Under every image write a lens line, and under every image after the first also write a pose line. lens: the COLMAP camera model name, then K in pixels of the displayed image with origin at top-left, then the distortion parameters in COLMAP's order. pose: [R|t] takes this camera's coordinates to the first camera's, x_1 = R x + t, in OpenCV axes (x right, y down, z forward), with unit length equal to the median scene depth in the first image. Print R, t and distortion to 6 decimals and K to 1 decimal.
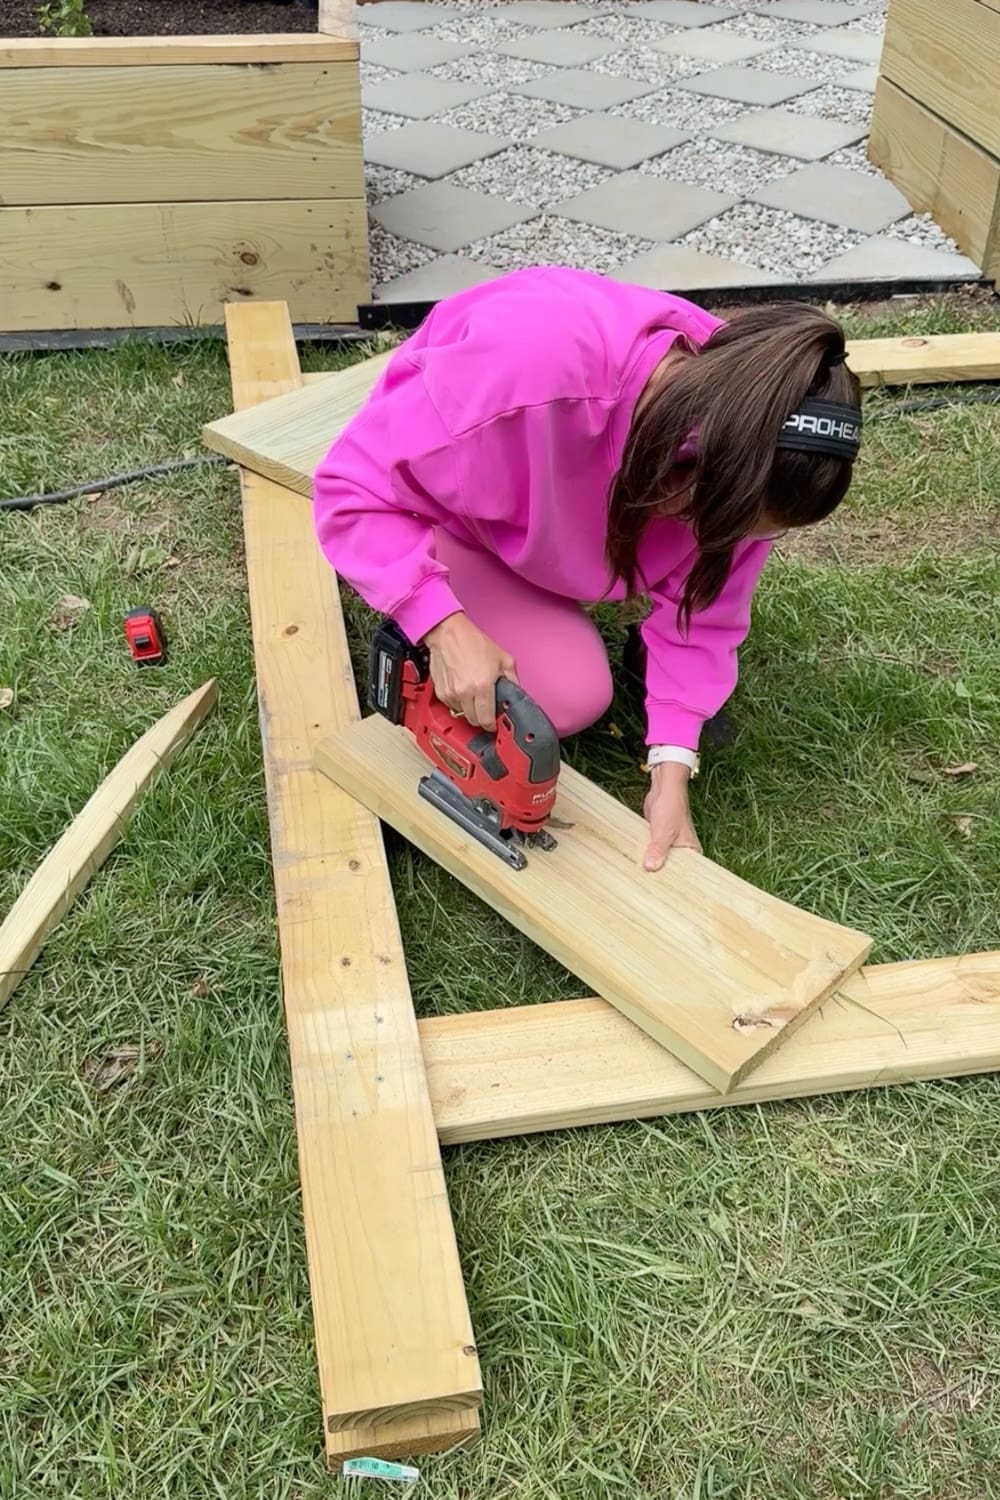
lens RADIAL K [[1385.2, 0, 500.0], [0, 1385.2, 750.0], [0, 0, 1]] dist [0.129782, -0.286563]
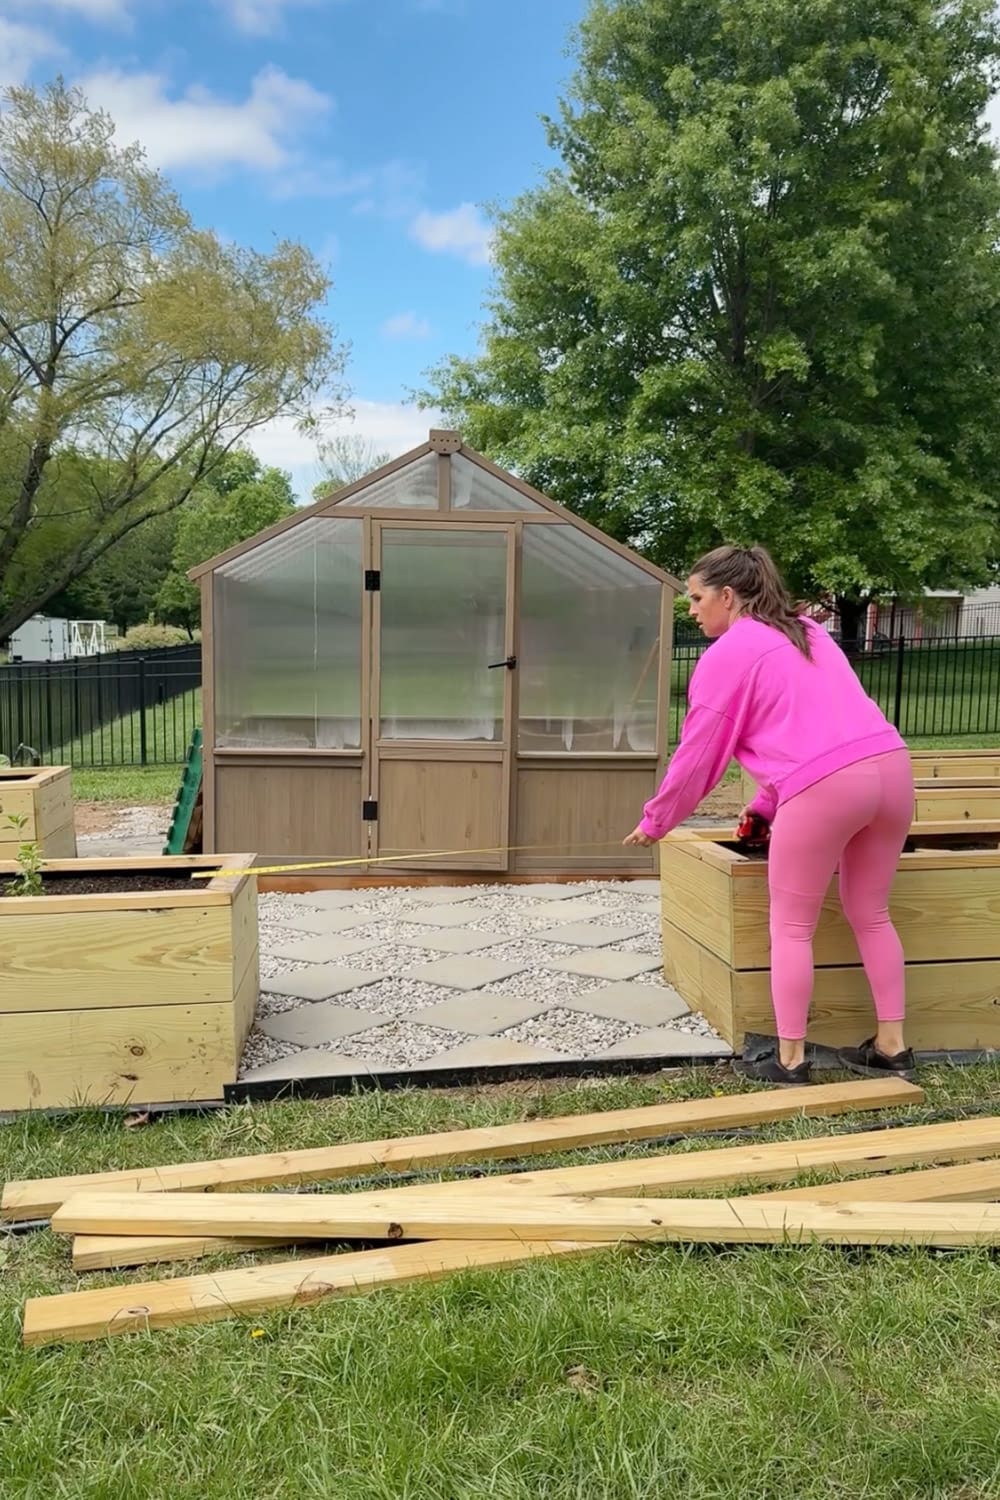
lens RADIAL K [[1368.9, 0, 500.0], [0, 1368.9, 750.0], [0, 0, 1]] dist [0.191364, -0.340422]
pose [[0.999547, -0.029238, -0.007164, 0.145737], [0.019768, 0.816984, -0.576321, 0.140240], [0.022703, 0.575918, 0.817192, -0.154526]]
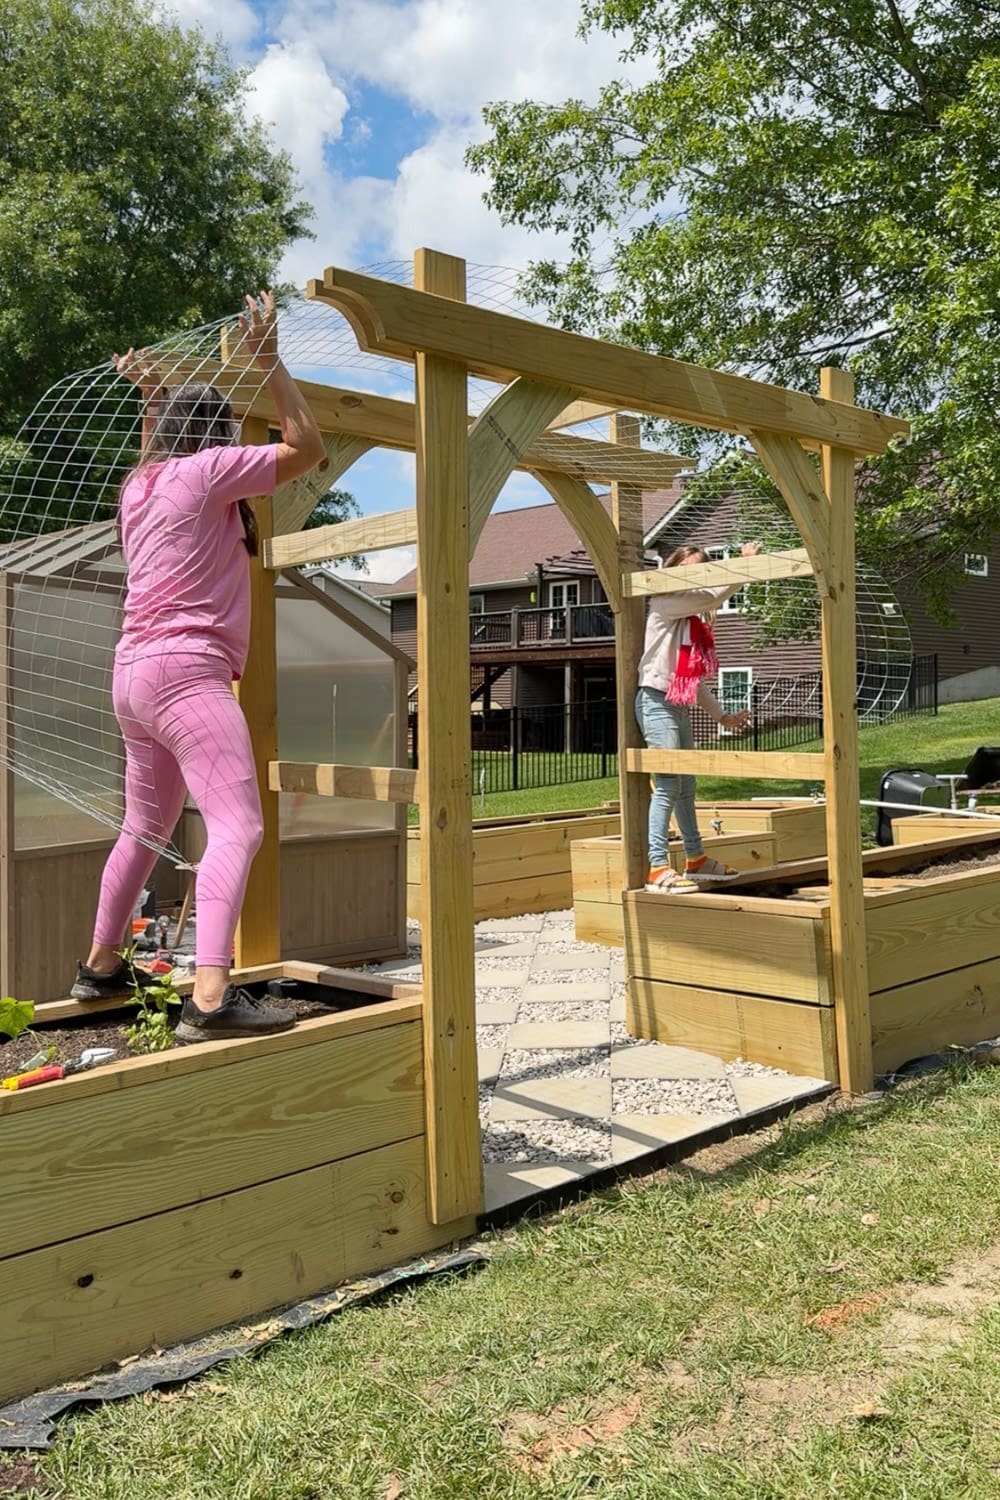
lens RADIAL K [[1368.9, 0, 500.0], [0, 1368.9, 750.0], [0, 0, 1]] dist [0.191364, -0.340422]
pose [[0.832952, -0.067525, 0.549210, -0.591951], [0.393582, 0.769956, -0.502255, -0.044952], [-0.388952, 0.634514, 0.667913, 0.046125]]
